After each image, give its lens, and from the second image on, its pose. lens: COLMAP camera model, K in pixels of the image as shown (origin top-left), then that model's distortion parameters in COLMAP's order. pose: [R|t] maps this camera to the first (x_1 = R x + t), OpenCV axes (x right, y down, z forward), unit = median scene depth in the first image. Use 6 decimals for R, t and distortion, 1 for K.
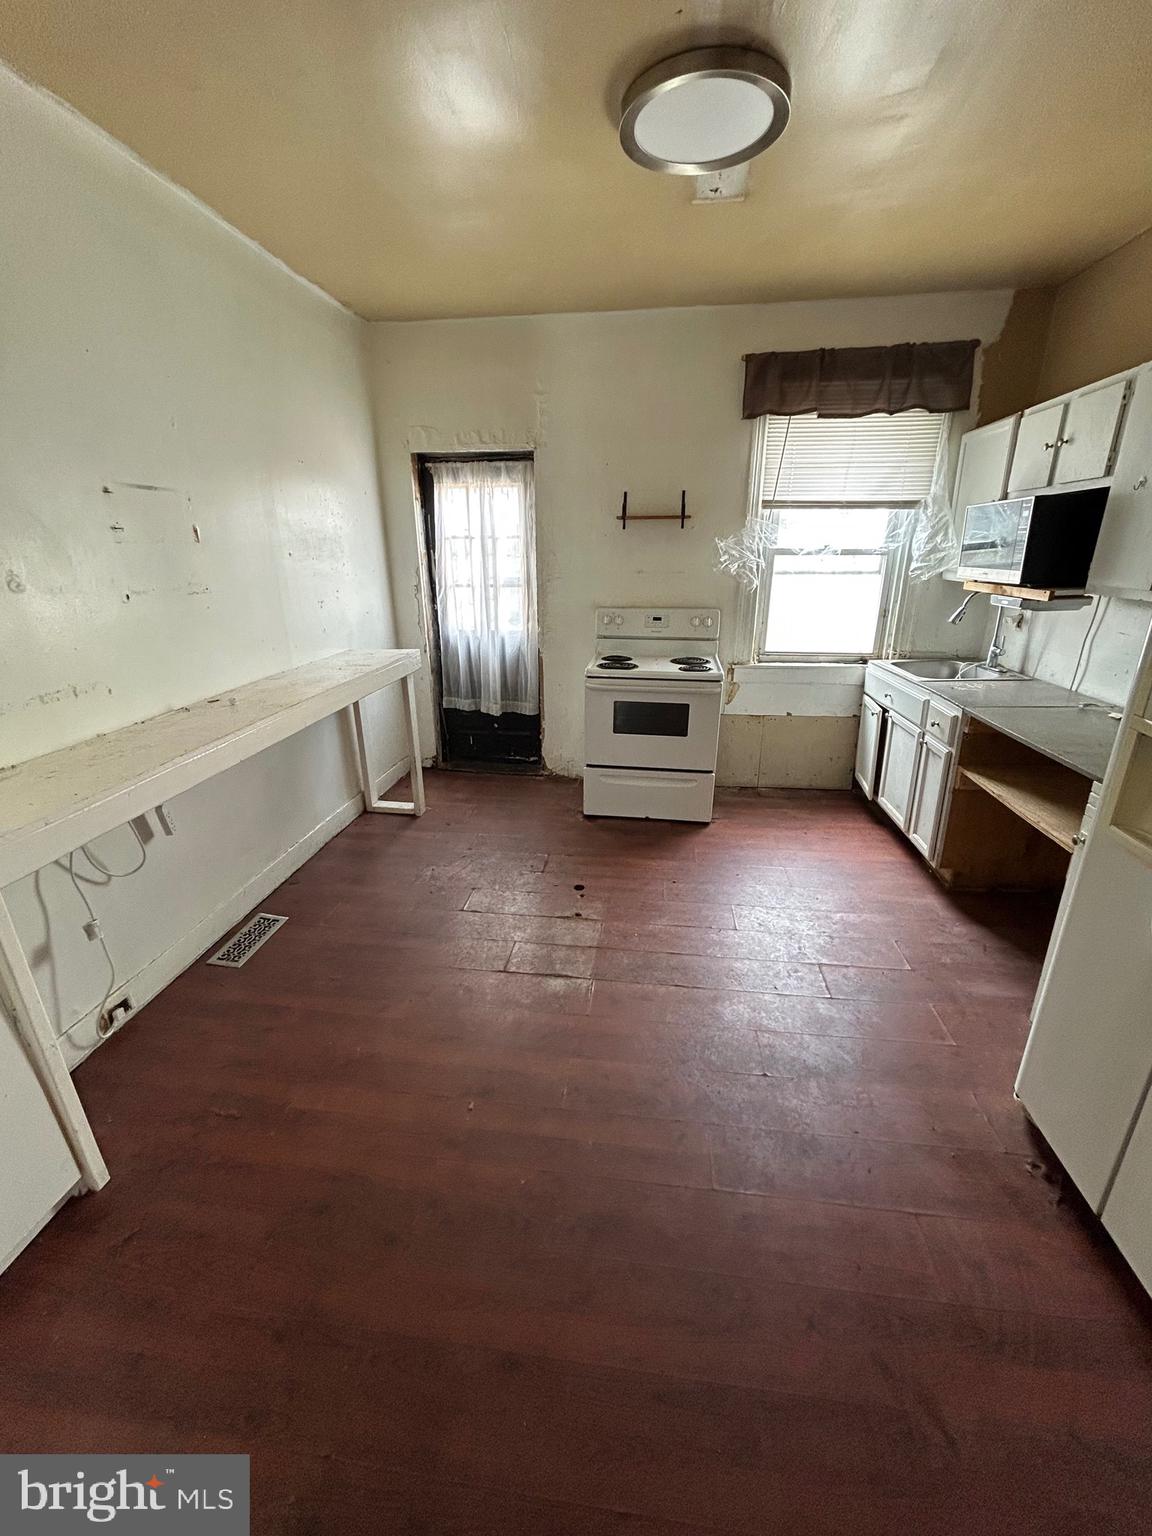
lens RADIAL K [[616.5, 0, 574.7], [0, 616.5, 761.1], [0, 0, 1]] dist [-0.001346, -0.000065]
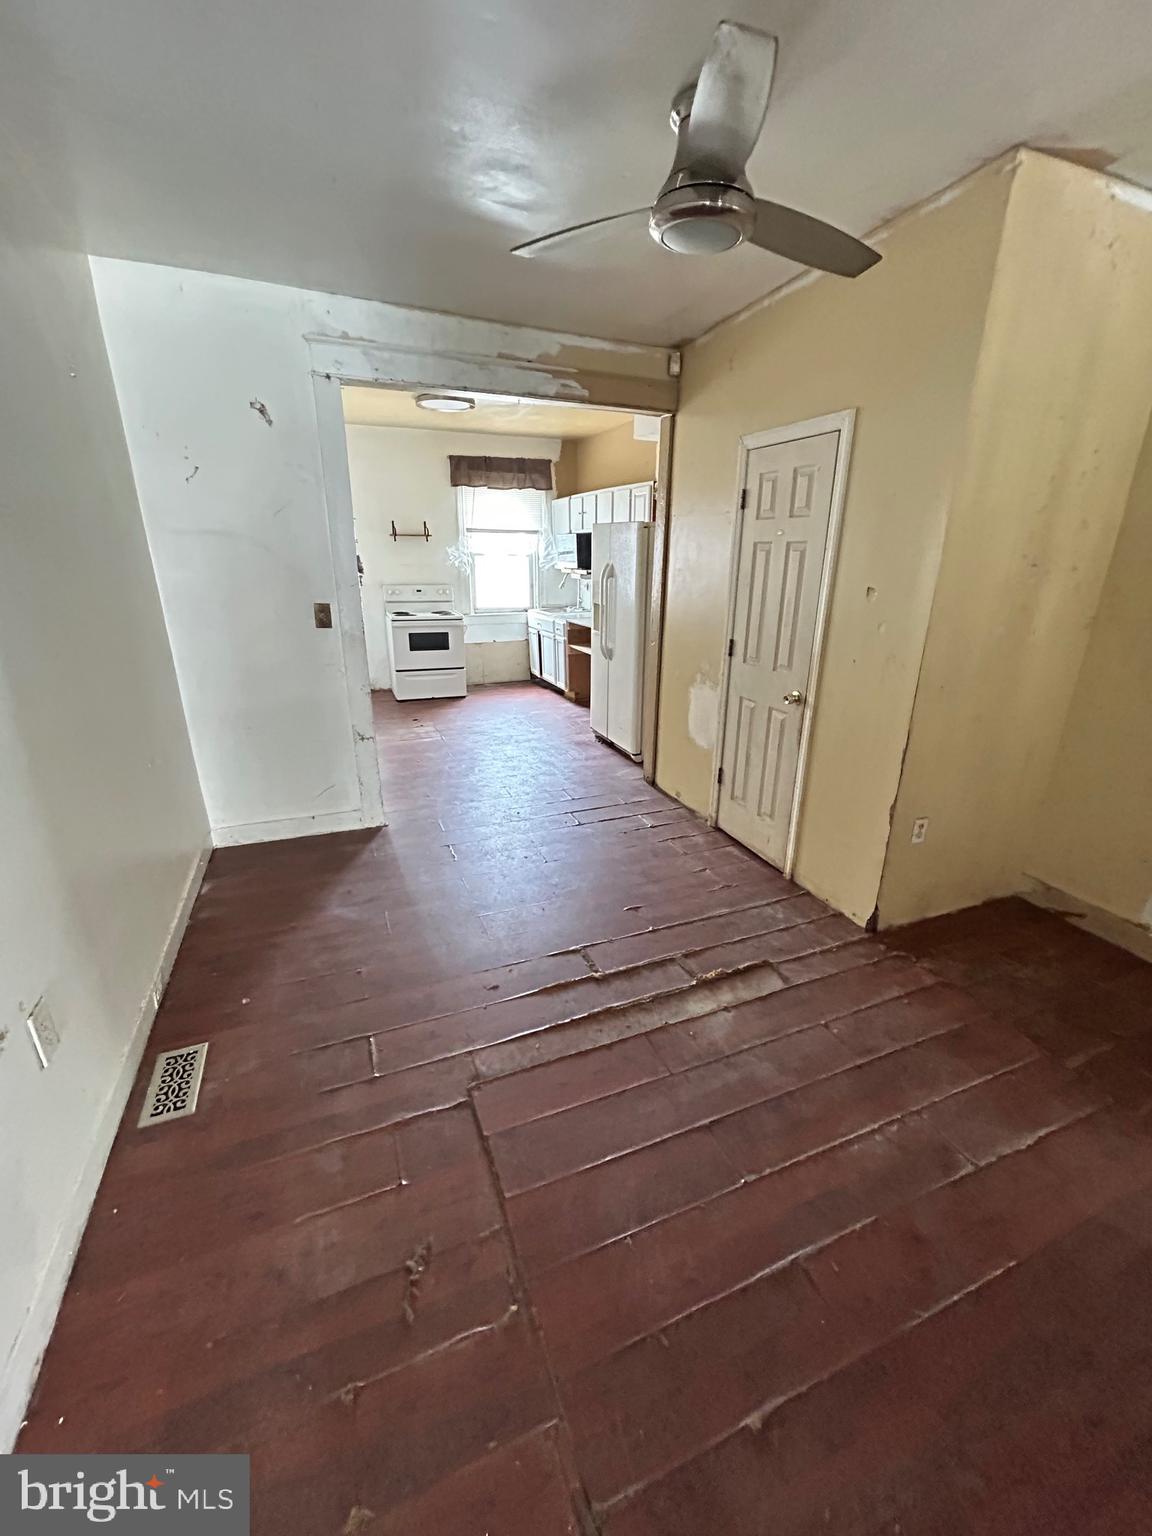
lens RADIAL K [[616.5, 0, 574.7], [0, 616.5, 761.1], [0, 0, 1]] dist [-0.001346, -0.000065]
pose [[0.870698, -0.147906, 0.469052, -0.432614], [0.149153, 0.988204, 0.034738, 0.297276], [-0.468657, 0.039715, 0.882487, -0.876326]]
